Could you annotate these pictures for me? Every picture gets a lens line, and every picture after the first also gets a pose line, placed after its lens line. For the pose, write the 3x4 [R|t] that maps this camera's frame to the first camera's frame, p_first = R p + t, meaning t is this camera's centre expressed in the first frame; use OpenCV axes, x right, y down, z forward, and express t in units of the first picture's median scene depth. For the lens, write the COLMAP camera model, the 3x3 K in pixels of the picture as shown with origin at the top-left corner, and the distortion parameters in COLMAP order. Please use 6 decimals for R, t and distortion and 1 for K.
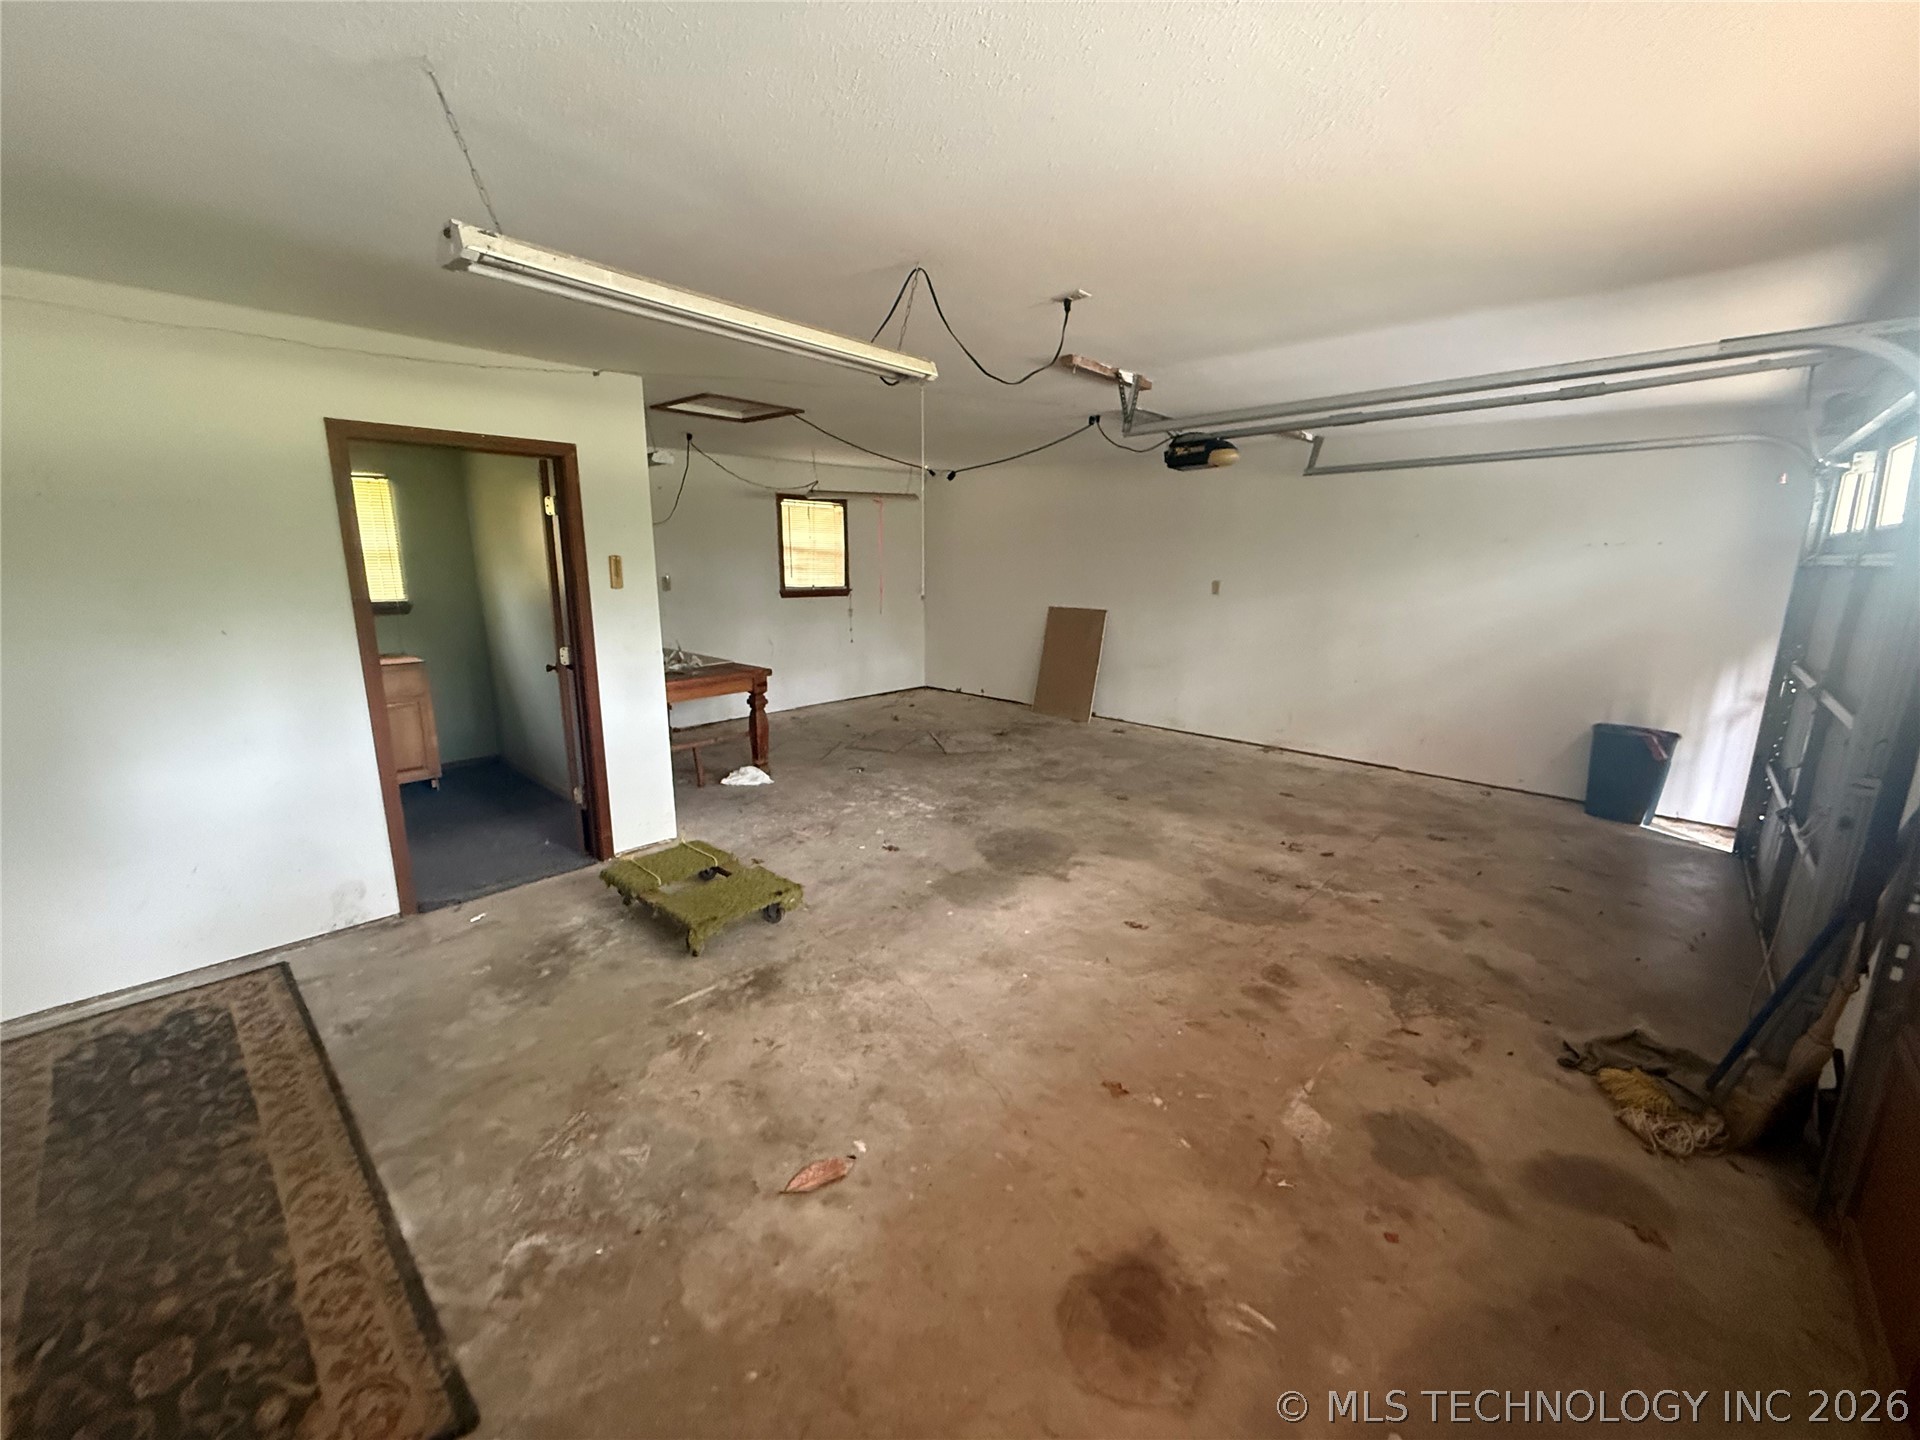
lens RADIAL K [[766.3, 0, 954.4], [0, 766.3, 719.0], [0, 0, 1]] dist [0.000713, -0.000282]
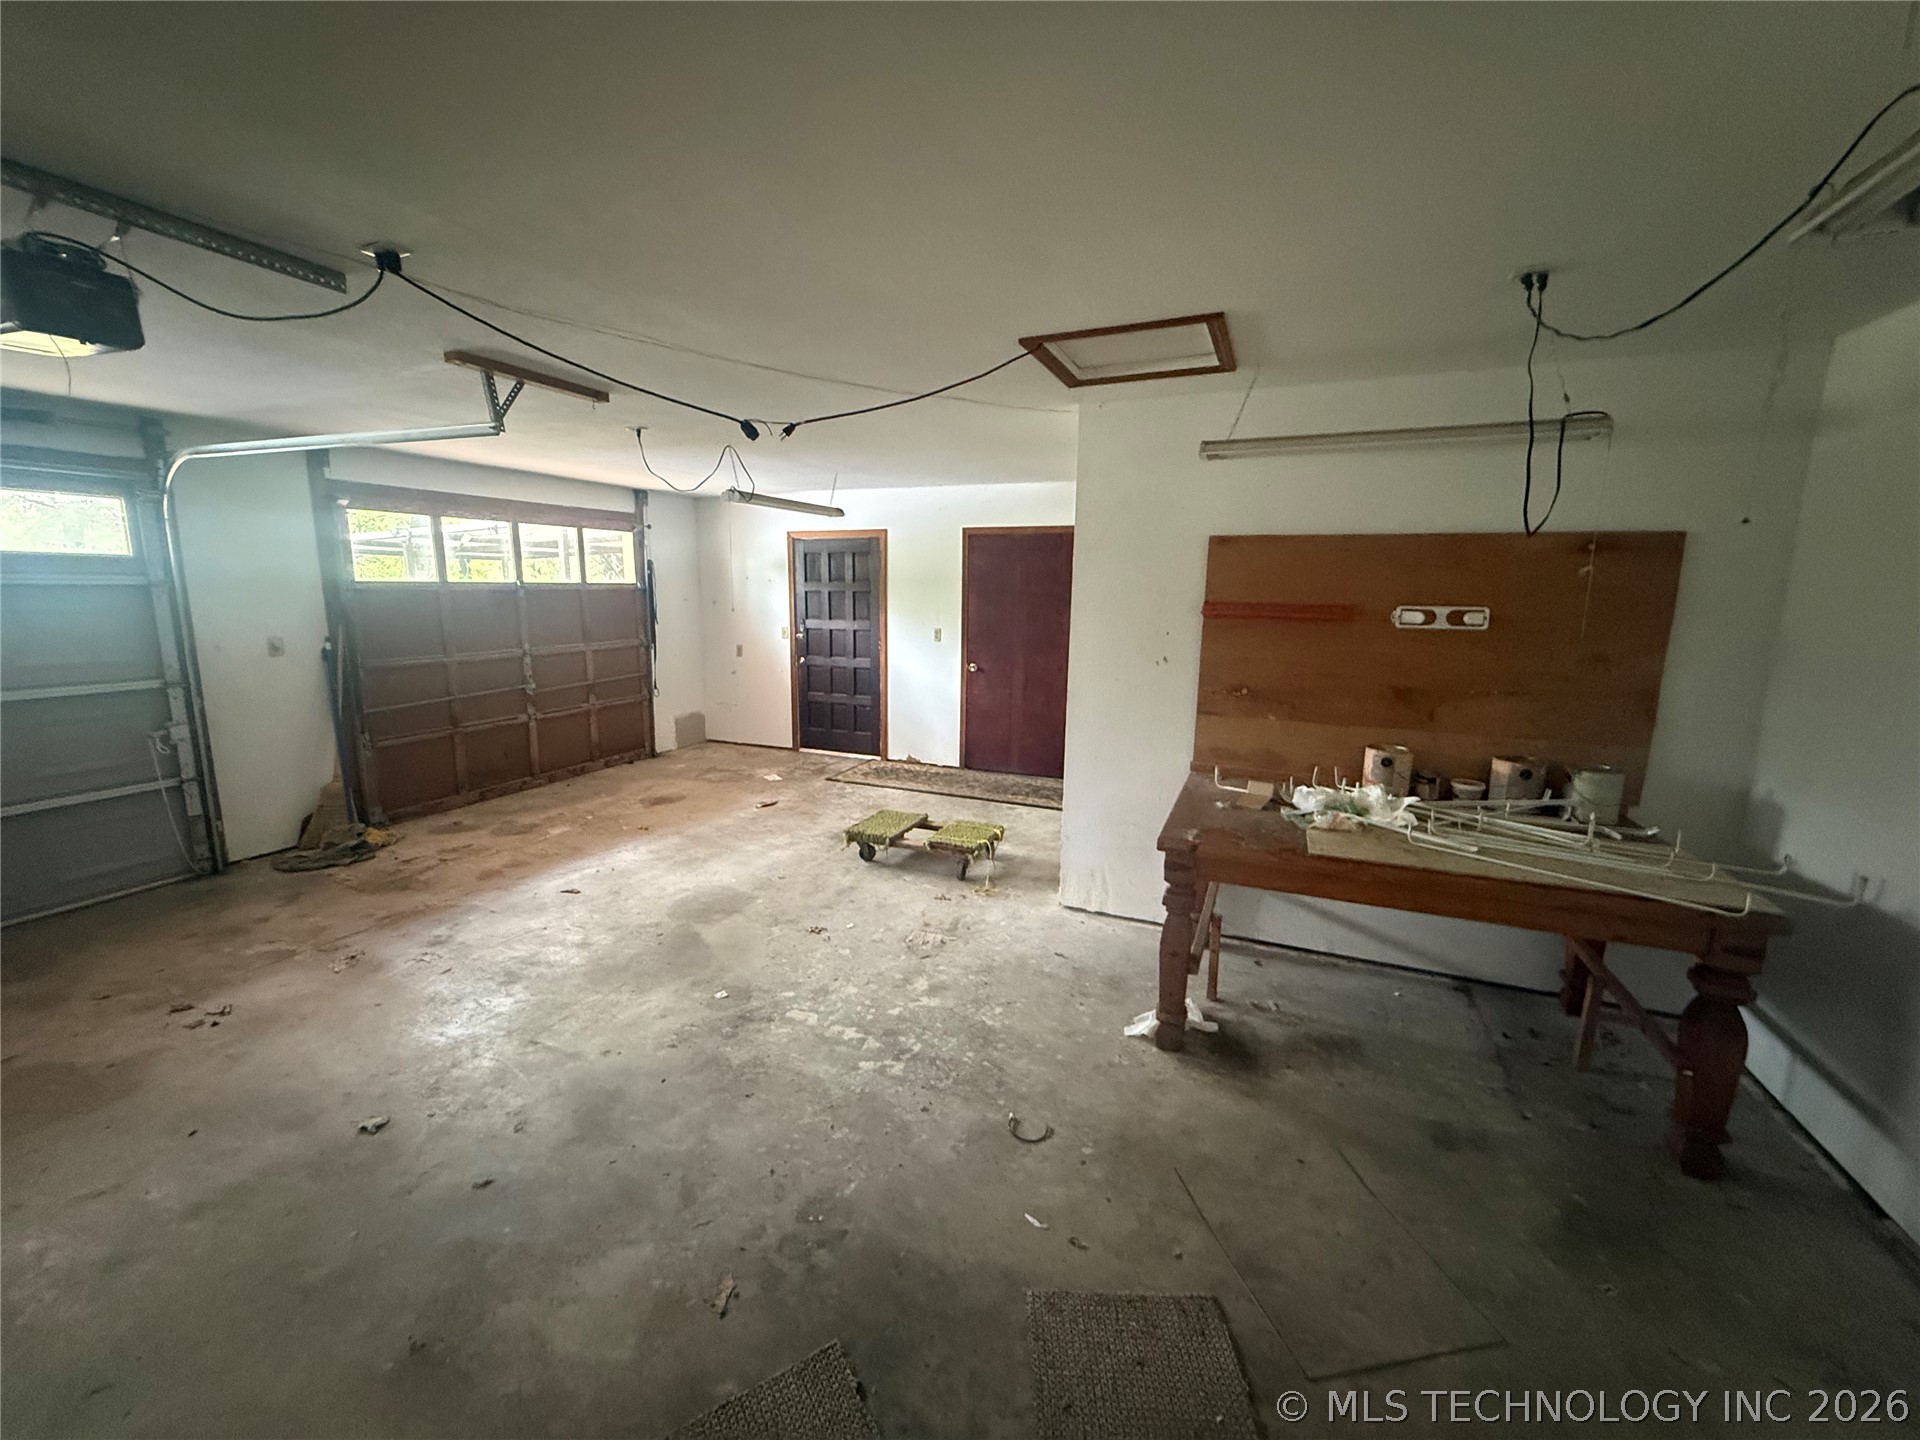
lens RADIAL K [[766.3, 0, 954.4], [0, 766.3, 719.0], [0, 0, 1]] dist [0.000713, -0.000282]
pose [[-0.943497, 0.038973, -0.329081, 0.050836], [-0.087249, 0.928806, 0.360149, -0.425834], [0.319689, 0.368512, -0.872925, 1.951477]]
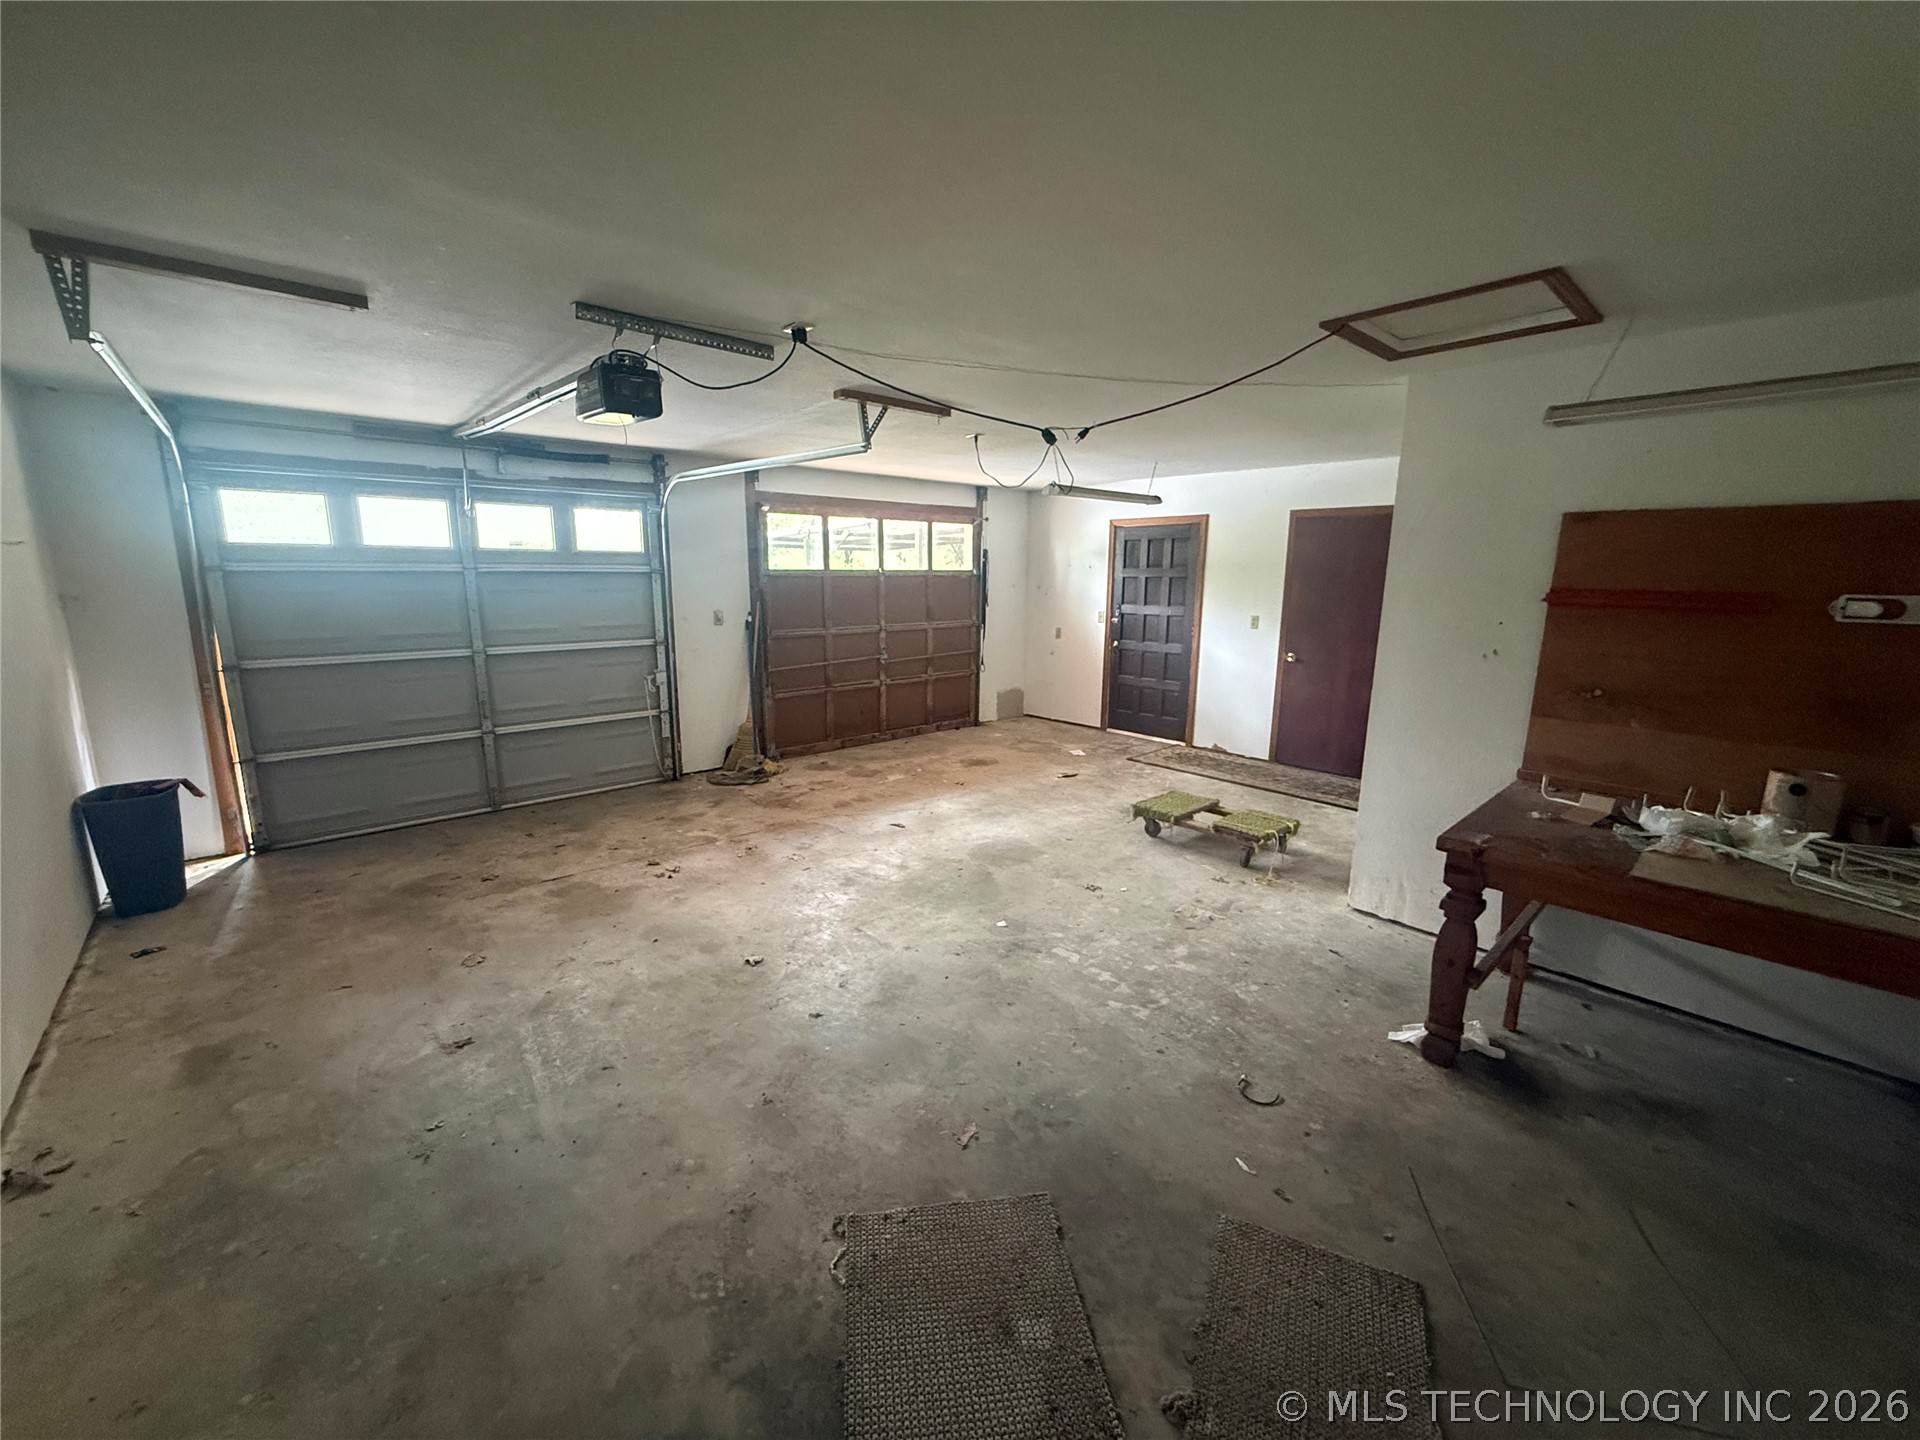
lens RADIAL K [[766.3, 0, 954.4], [0, 766.3, 719.0], [0, 0, 1]] dist [0.000713, -0.000282]
pose [[-0.995916, -0.031781, 0.084501, 0.013736], [0.004047, 0.919331, 0.393464, -0.444900], [-0.090189, 0.392199, -0.915448, 2.043262]]
